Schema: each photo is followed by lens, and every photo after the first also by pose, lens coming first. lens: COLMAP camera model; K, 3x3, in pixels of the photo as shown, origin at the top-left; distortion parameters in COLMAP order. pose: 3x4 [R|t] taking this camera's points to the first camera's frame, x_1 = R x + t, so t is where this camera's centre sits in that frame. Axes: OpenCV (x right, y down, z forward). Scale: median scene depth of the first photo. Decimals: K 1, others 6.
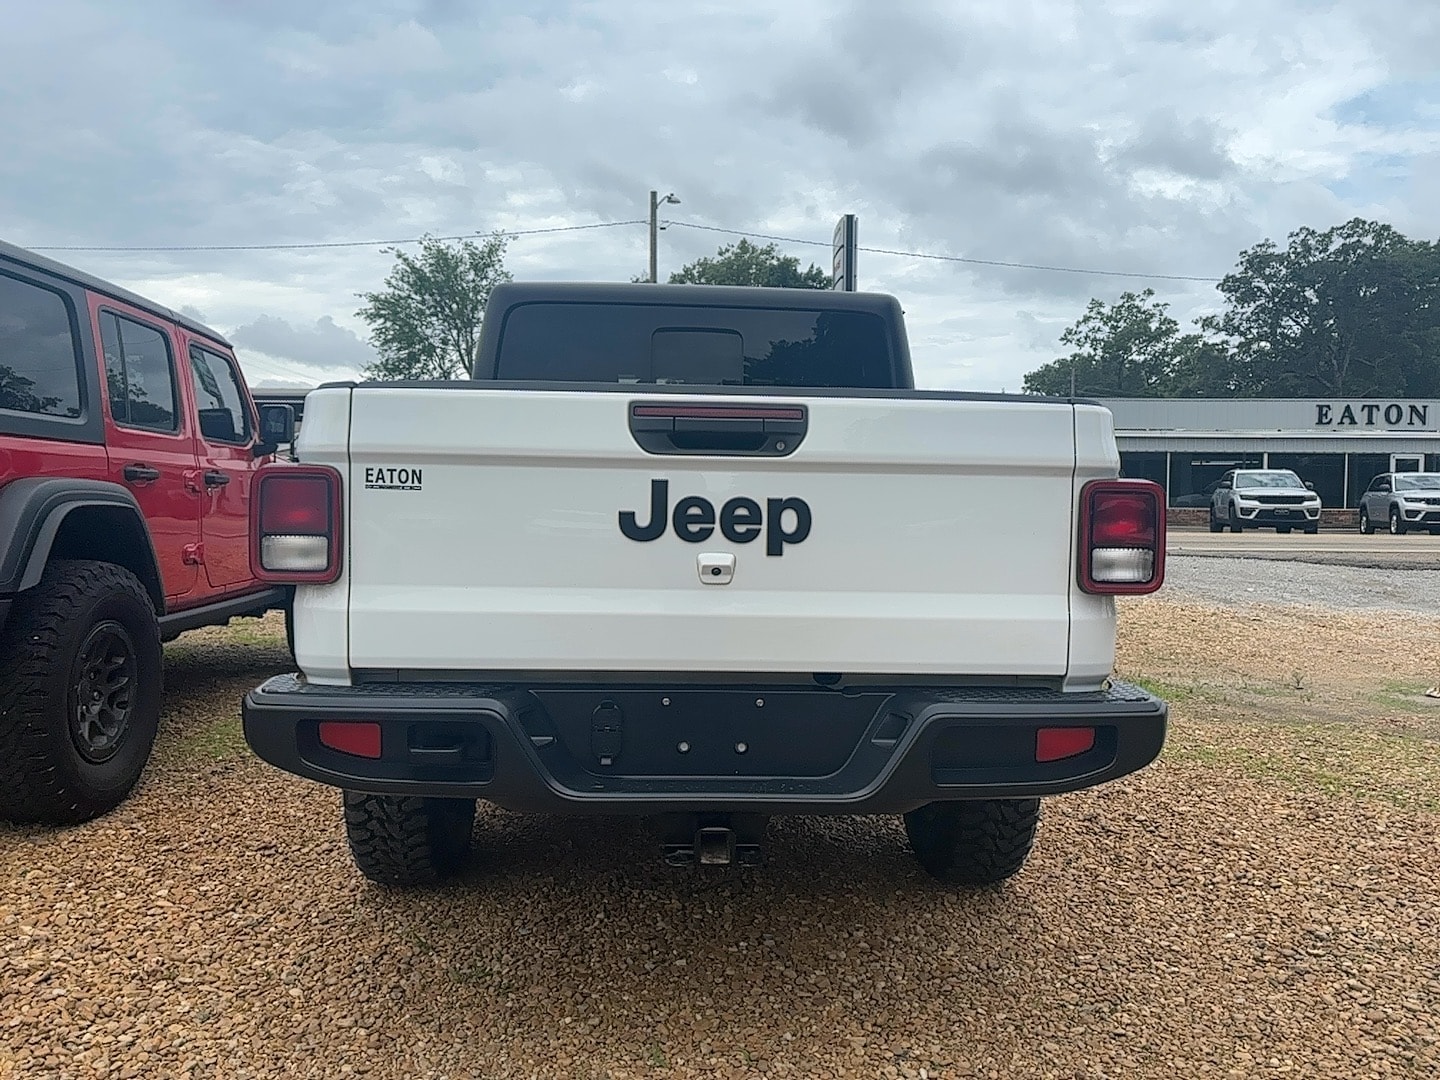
lens RADIAL K [[1019.6, 0, 721.1], [0, 1019.6, 529.3], [0, 0, 1]] dist [0.019632, -0.027843]
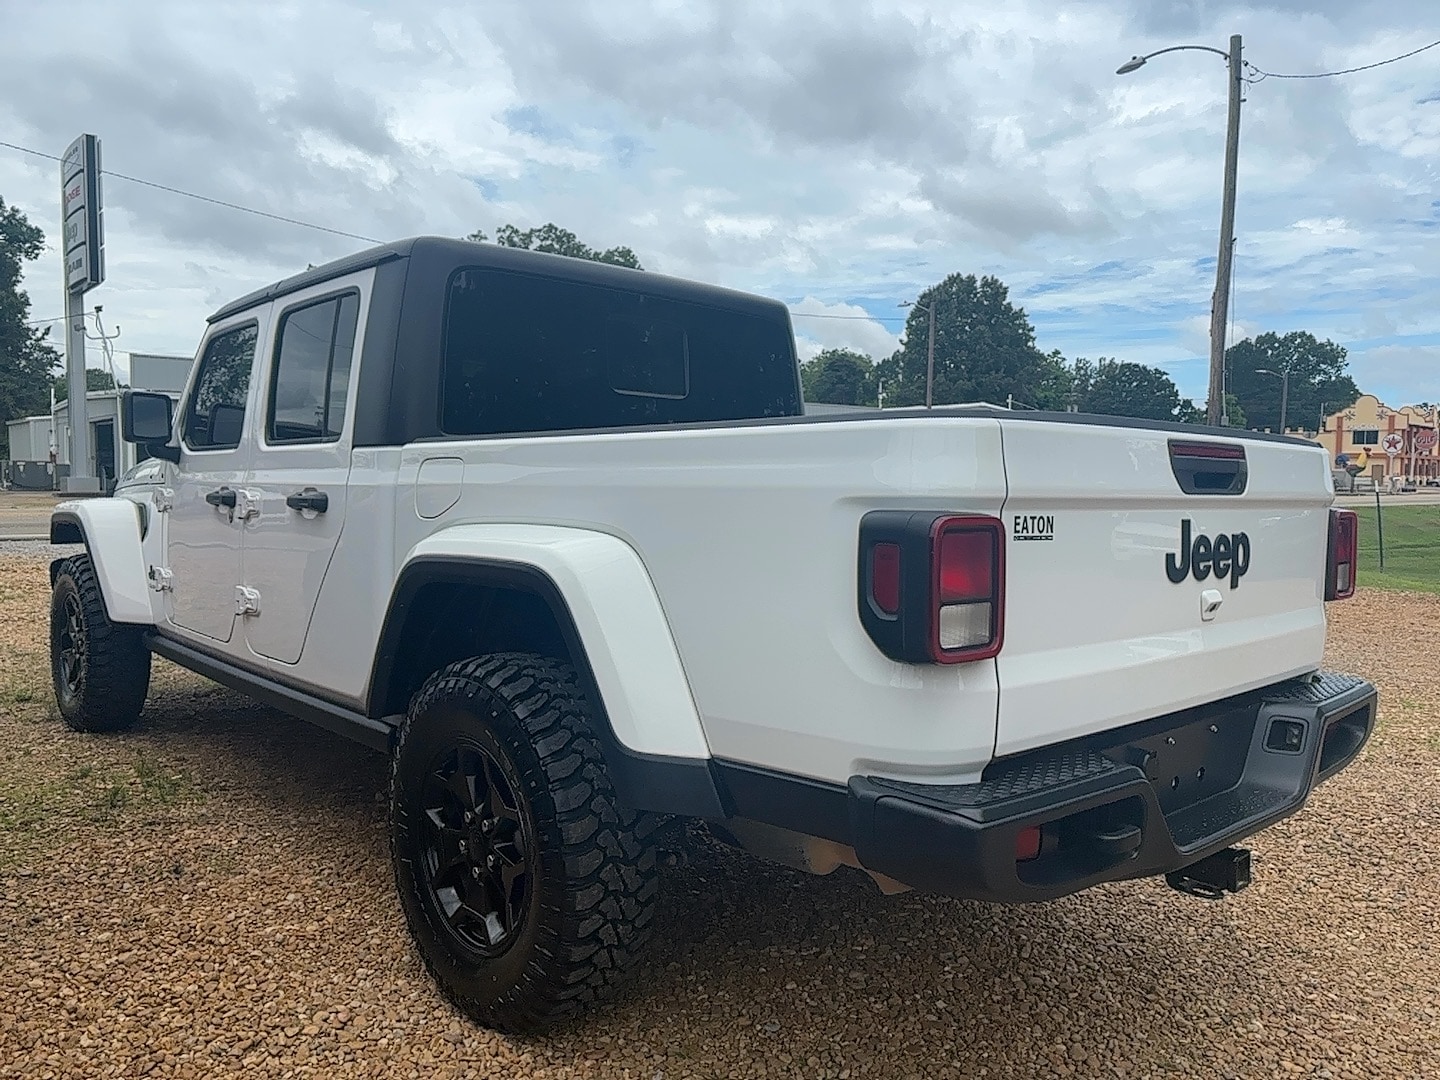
lens RADIAL K [[1071.7, 0, 681.8], [0, 1071.7, 531.3], [0, 0, 1]] dist [0.064050, -0.004733]
pose [[0.778727, -0.034996, 0.626386, -1.108122], [0.023128, 0.999366, 0.027082, -0.077453], [-0.626937, -0.006602, 0.779042, 0.482345]]
